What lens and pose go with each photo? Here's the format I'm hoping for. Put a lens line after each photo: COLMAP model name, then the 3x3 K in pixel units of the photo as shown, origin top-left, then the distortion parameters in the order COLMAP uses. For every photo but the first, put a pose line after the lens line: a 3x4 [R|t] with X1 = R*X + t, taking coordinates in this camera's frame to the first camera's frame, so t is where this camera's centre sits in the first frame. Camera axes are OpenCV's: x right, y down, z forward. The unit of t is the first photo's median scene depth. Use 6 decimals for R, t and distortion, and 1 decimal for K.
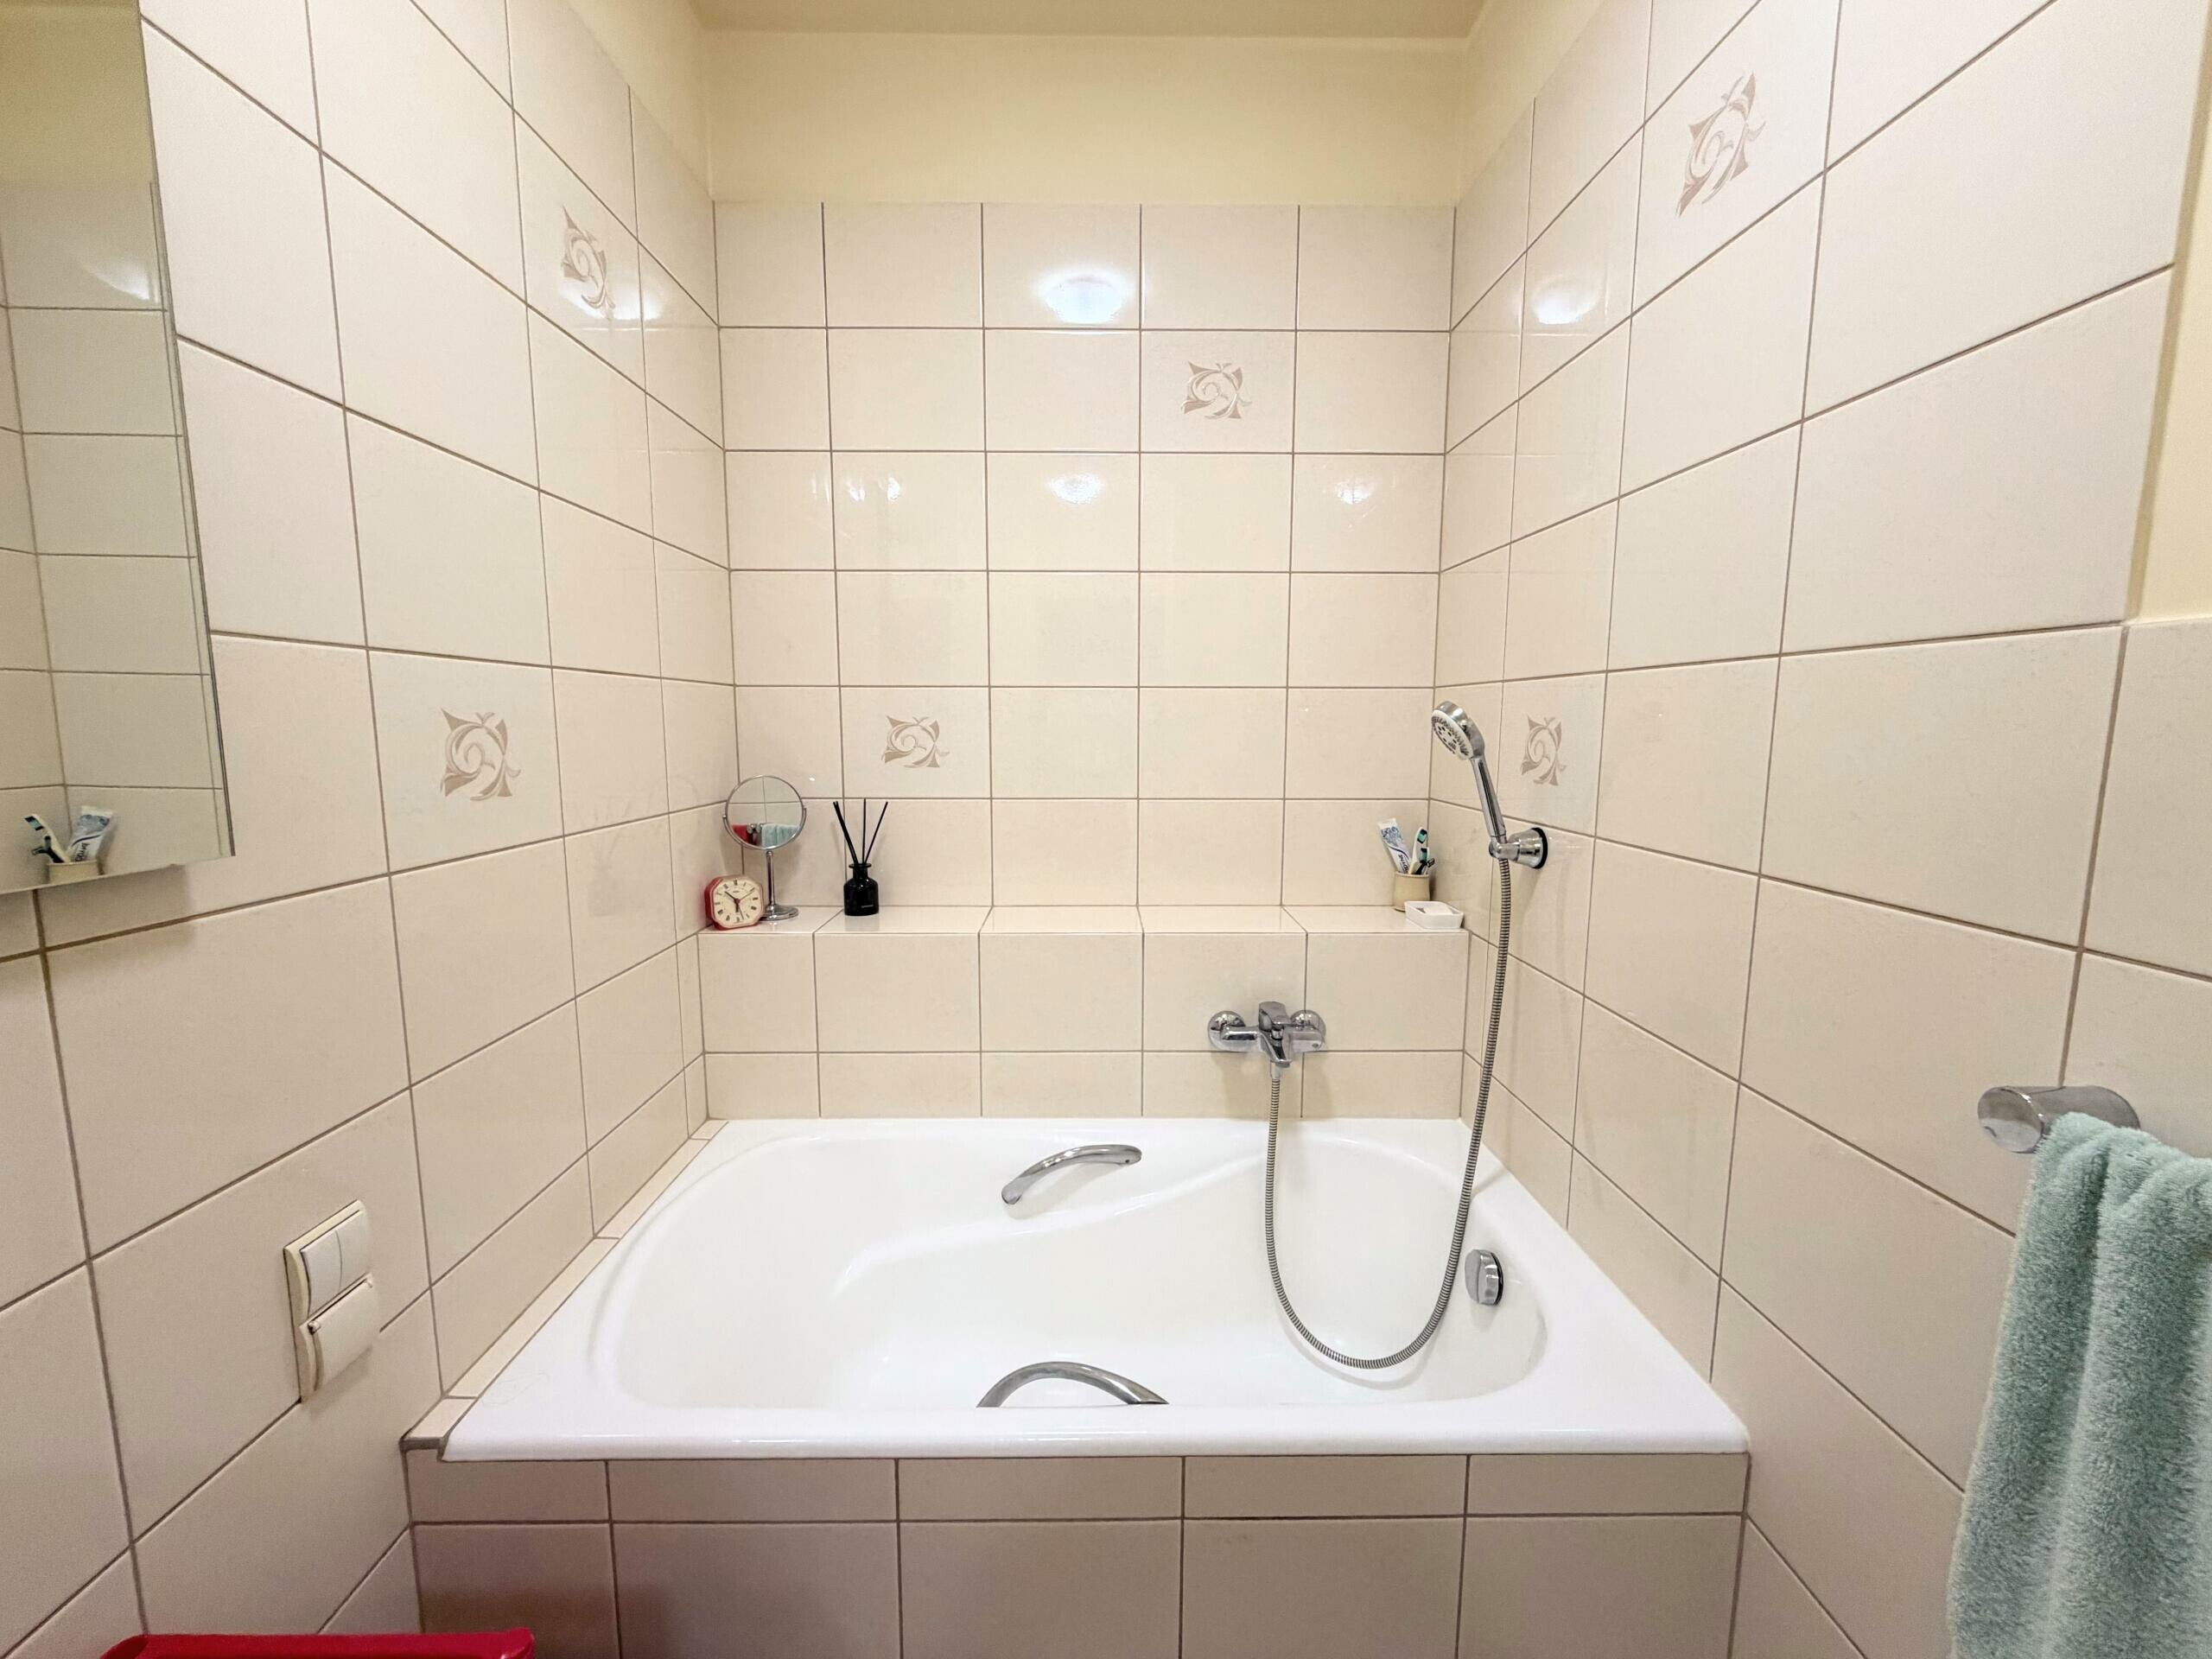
lens RADIAL K [[876.1, 0, 1106.0], [0, 876.1, 829.5], [0, 0, 1]] dist [0.000438, 0.000144]
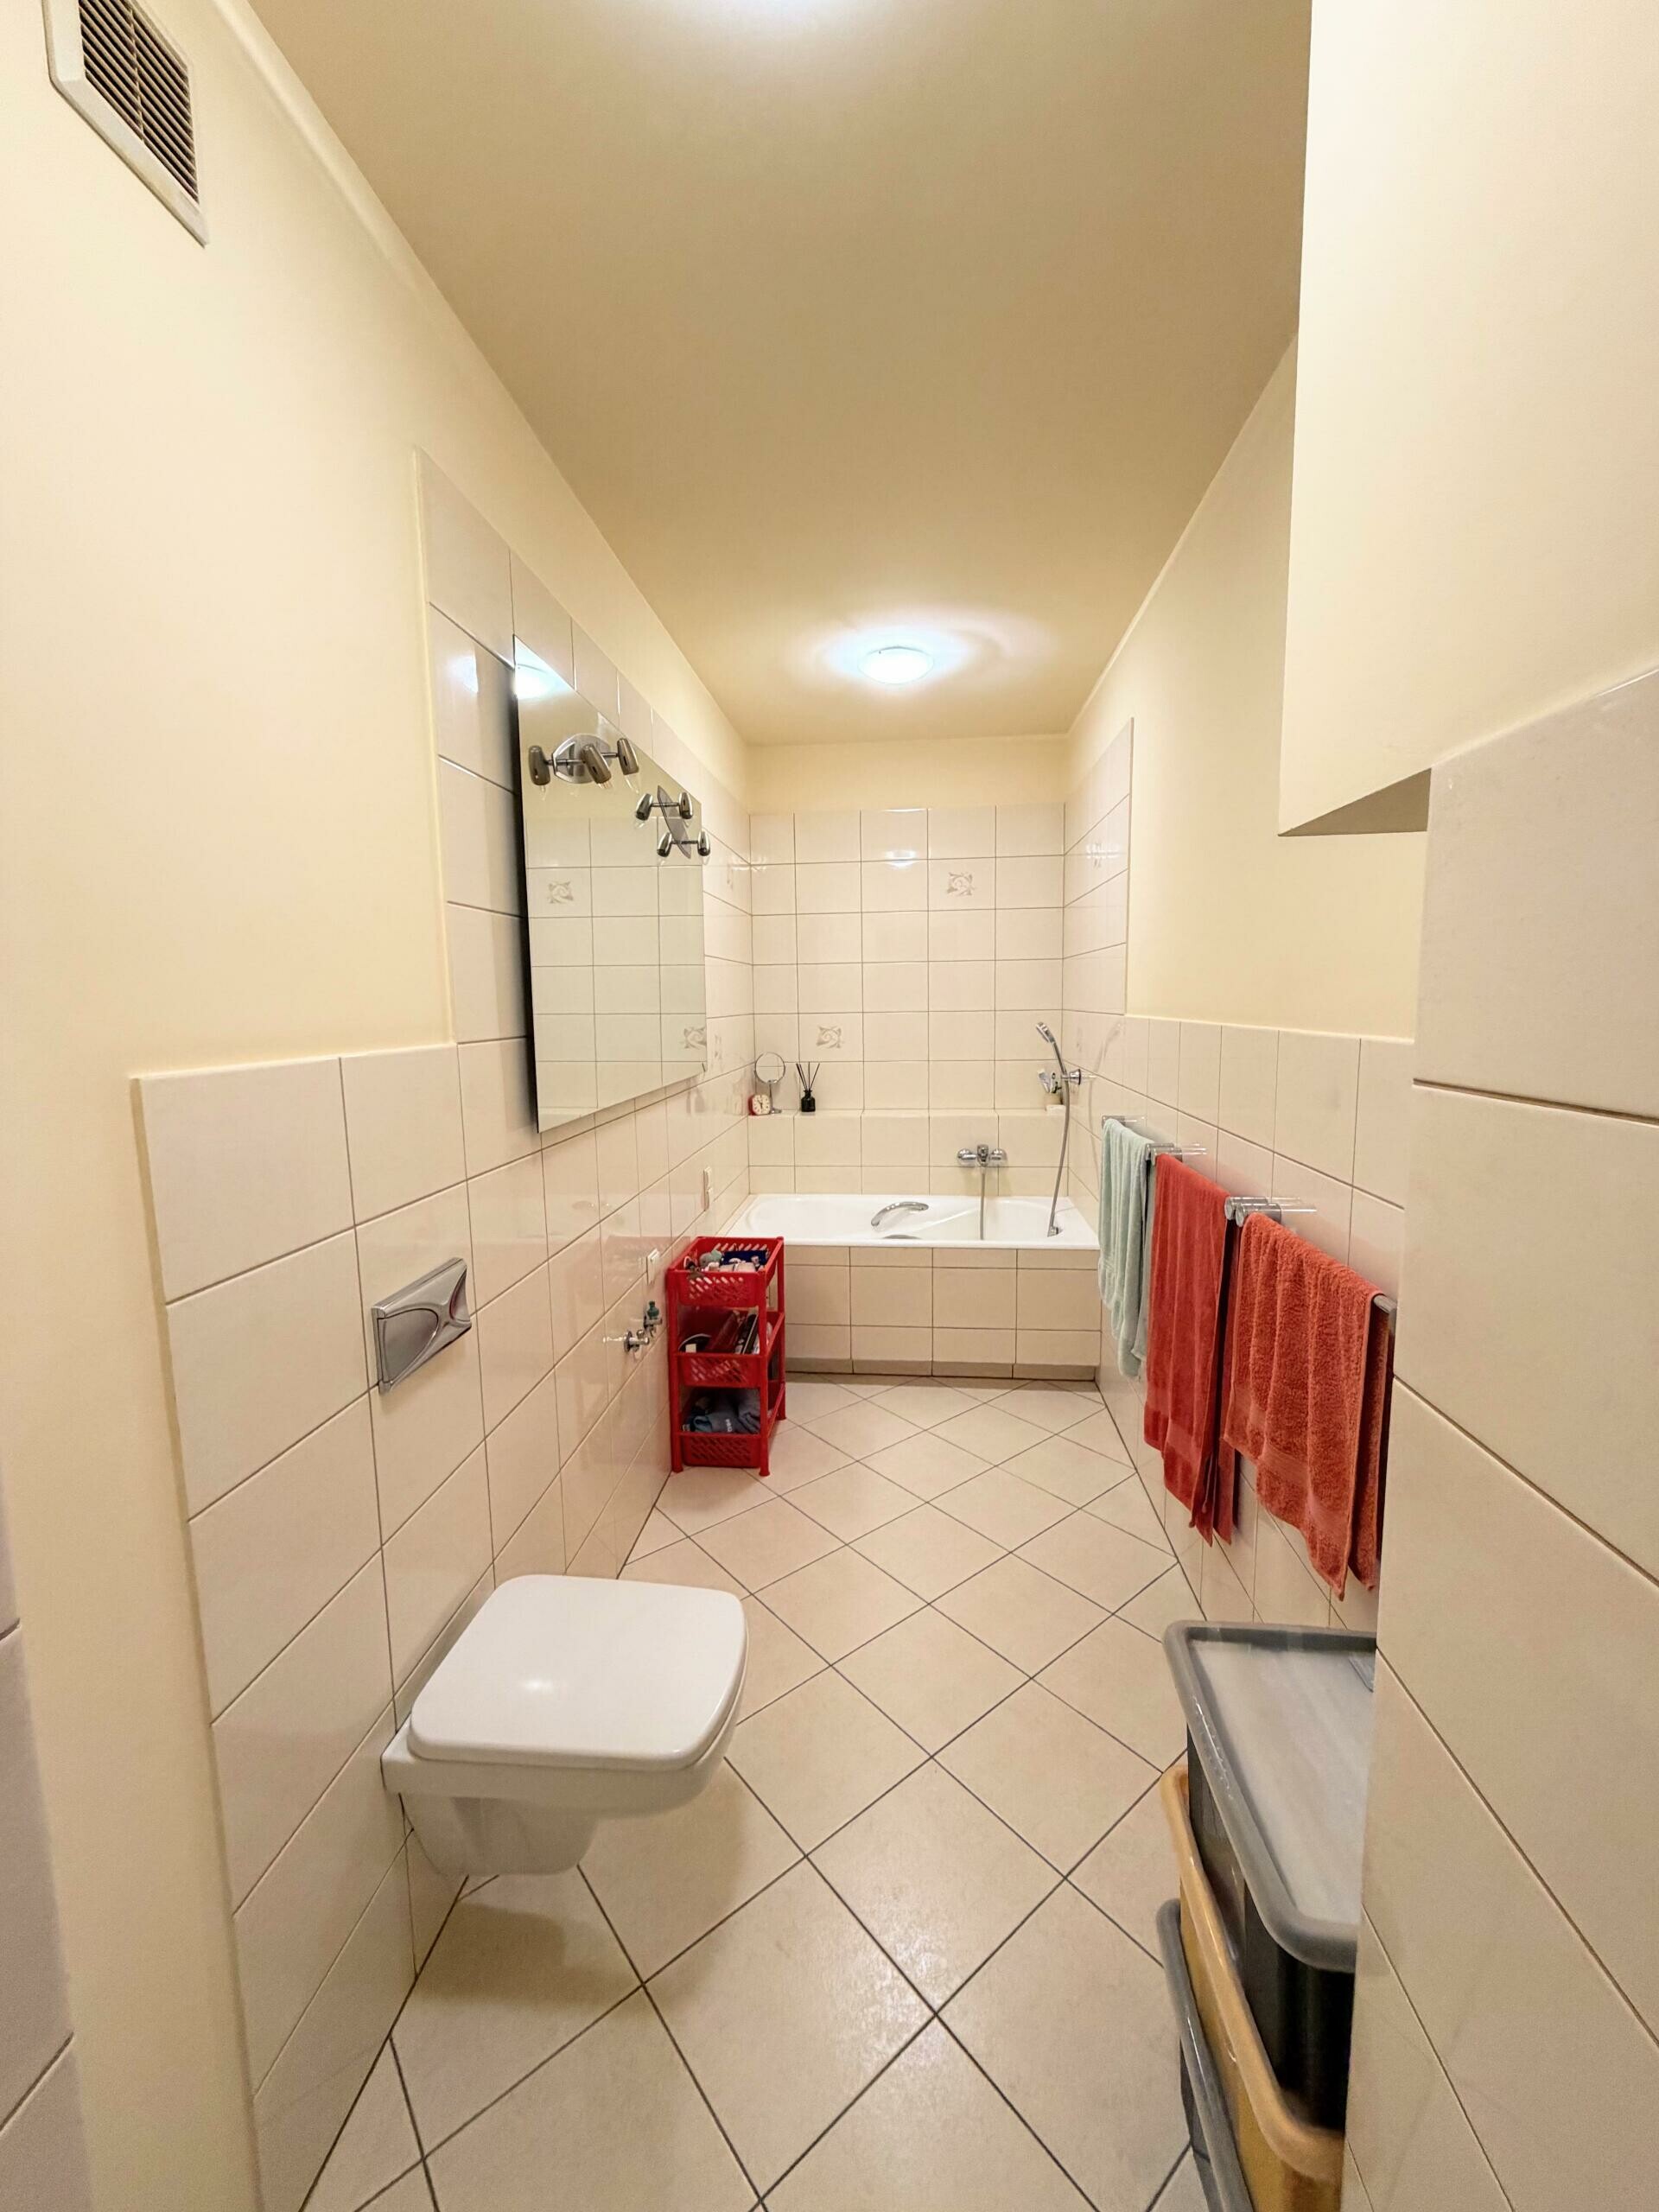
lens RADIAL K [[876.1, 0, 829.5], [0, 876.1, 1106.0], [0, 0, 1]] dist [0.000438, 0.000144]
pose [[0.992499, -0.004203, -0.122178, 0.062572], [0.003522, 0.999977, -0.005792, 0.098089], [0.122199, 0.005318, 0.992491, -1.340745]]
